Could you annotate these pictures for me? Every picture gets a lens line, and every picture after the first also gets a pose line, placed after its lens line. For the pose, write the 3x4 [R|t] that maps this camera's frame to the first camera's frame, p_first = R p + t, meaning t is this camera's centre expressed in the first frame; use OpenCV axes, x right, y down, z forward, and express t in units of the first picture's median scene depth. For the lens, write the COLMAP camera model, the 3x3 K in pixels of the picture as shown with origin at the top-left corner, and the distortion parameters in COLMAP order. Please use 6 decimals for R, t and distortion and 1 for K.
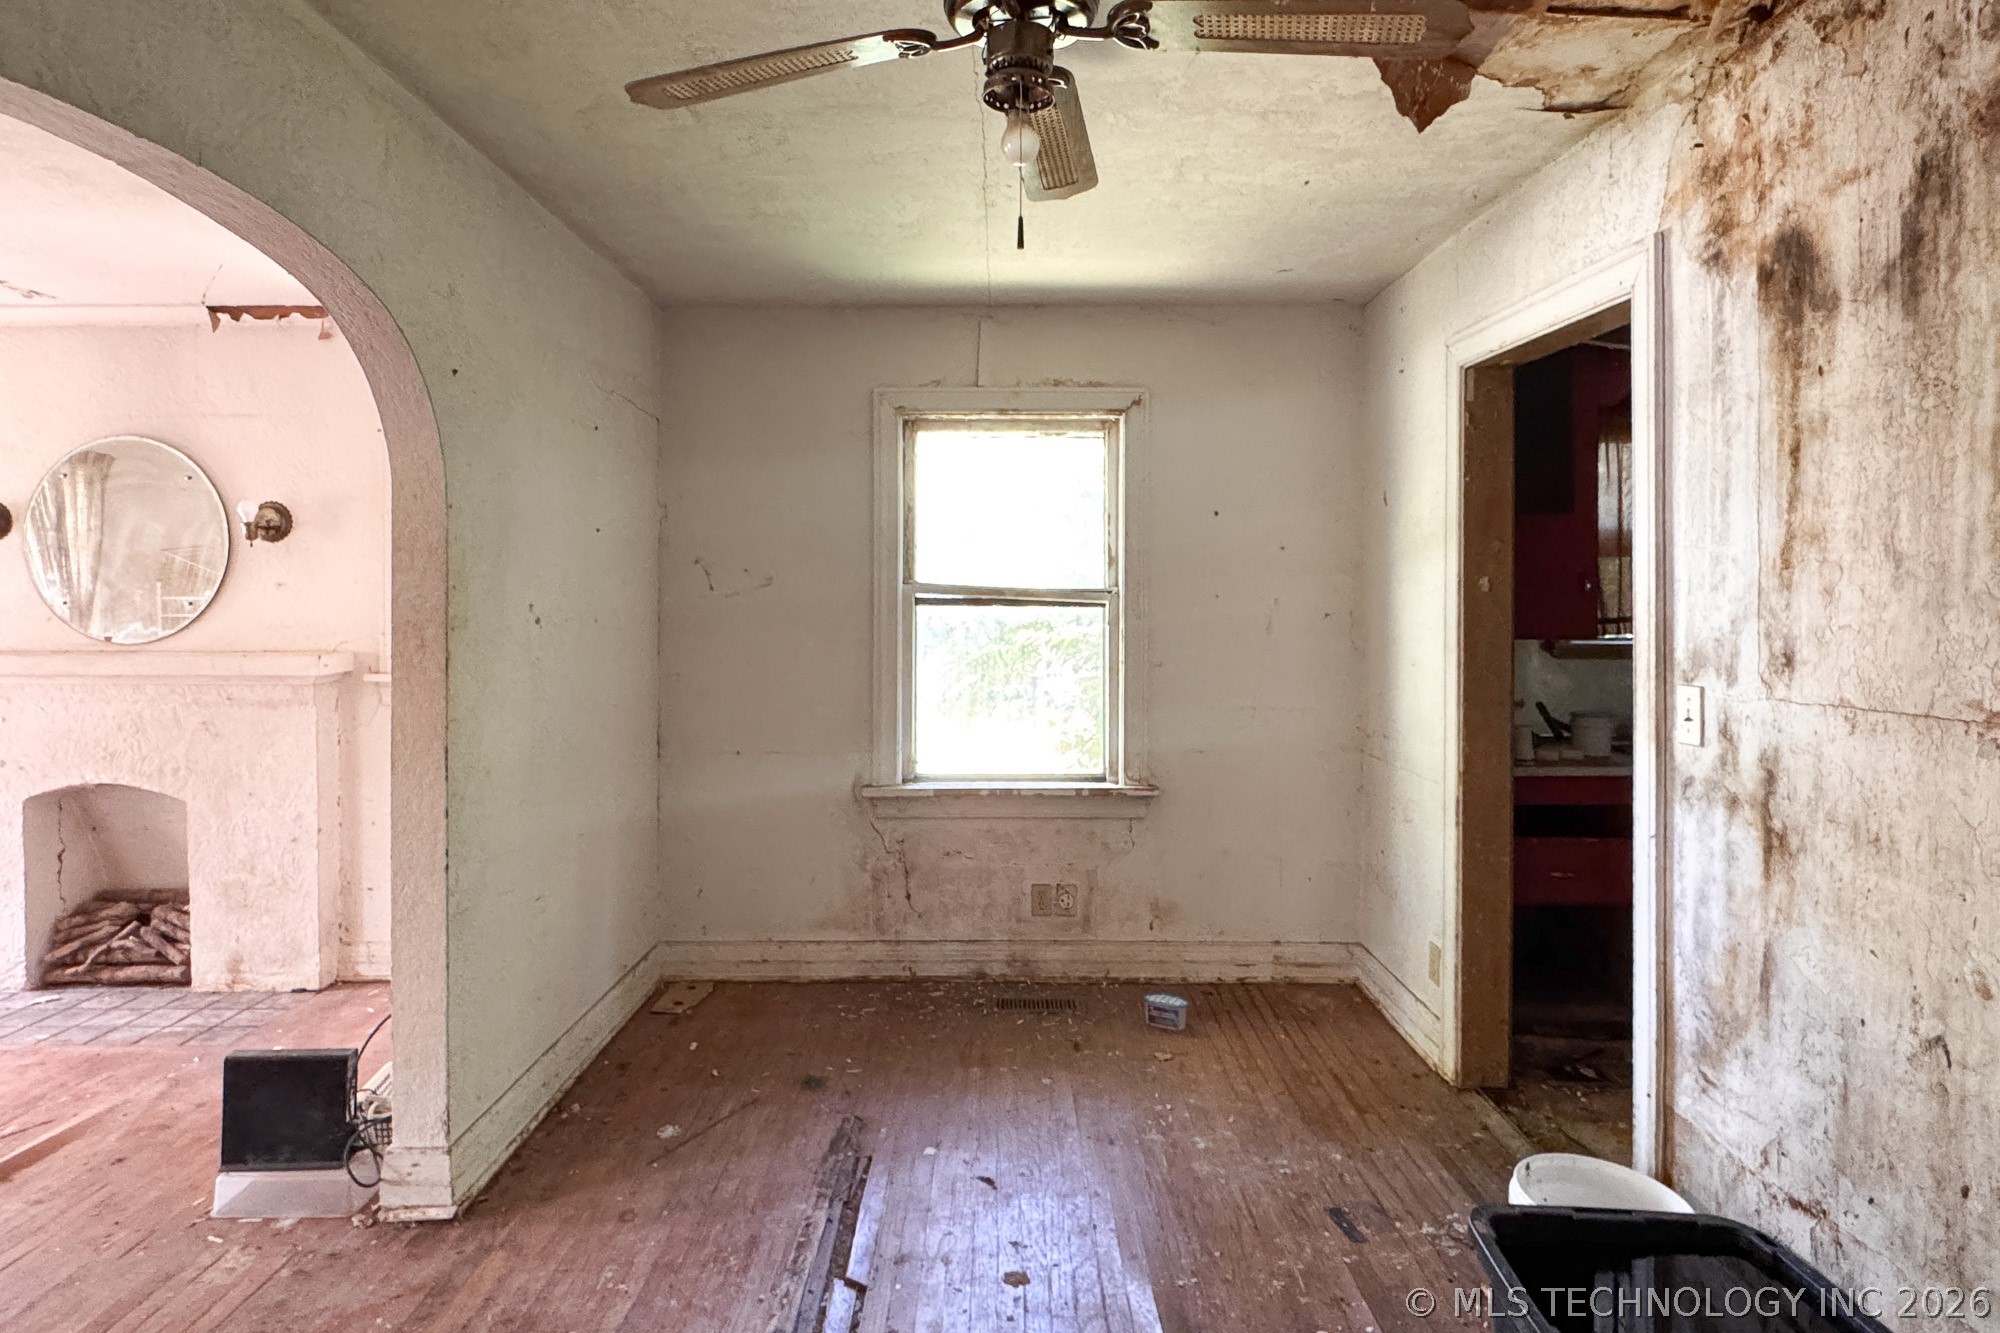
lens RADIAL K [[1059.9, 0, 1003.0], [0, 1059.9, 615.1], [0, 0, 1]] dist [-0.001011, -0.001525]
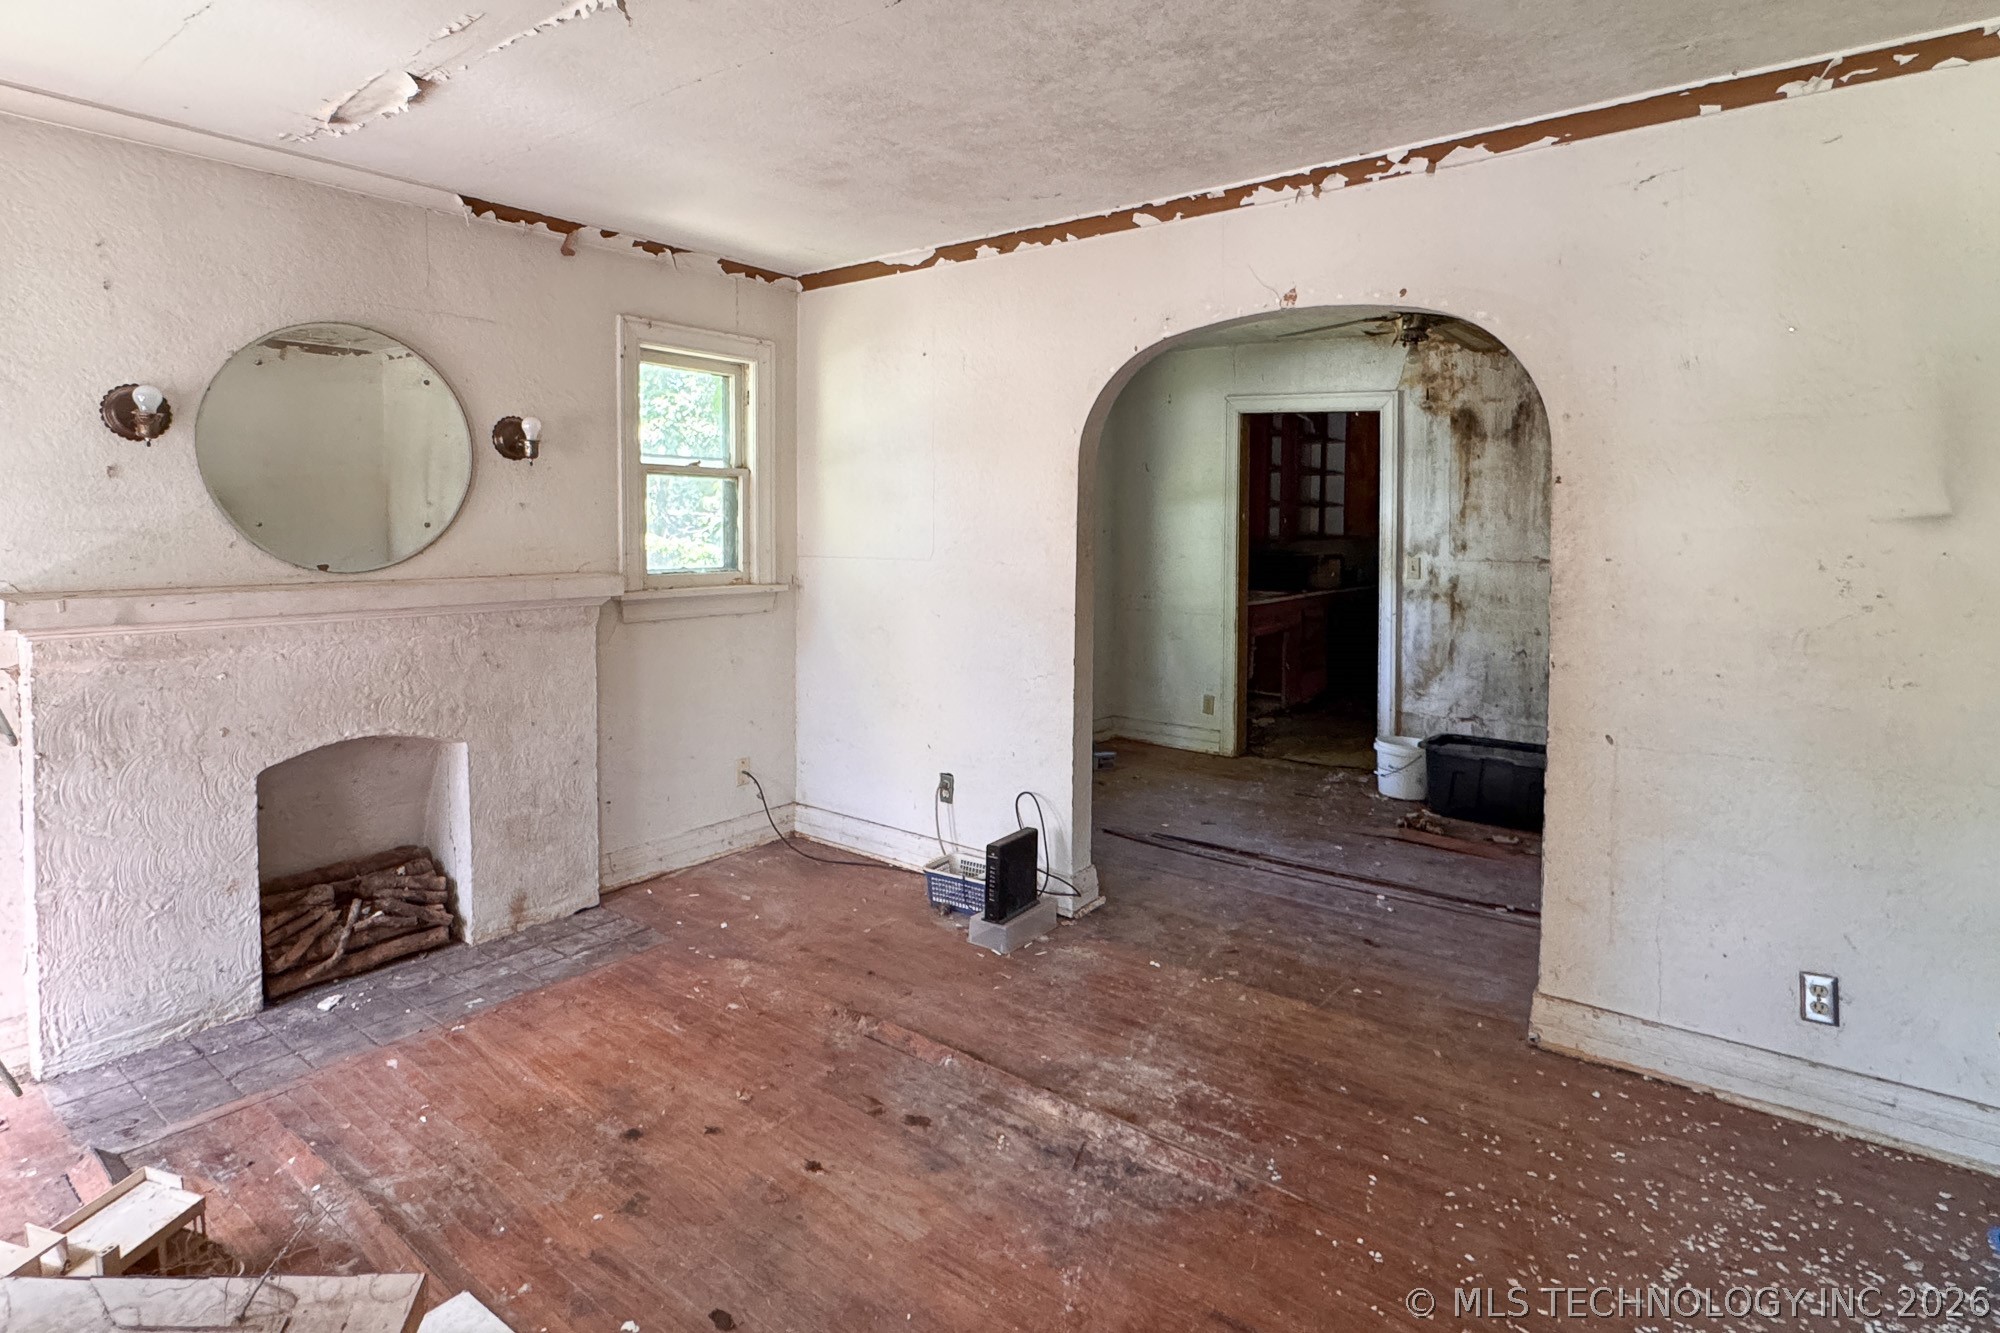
lens RADIAL K [[1025.5, 0, 999.5], [0, 1025.5, 555.1], [0, 0, 1]] dist [-0.005697, -0.000487]
pose [[0.622075, -0.023514, 0.782604, -2.245121], [0.000142, 0.999552, 0.029920, -0.022042], [-0.782958, -0.018502, 0.621800, 0.177532]]
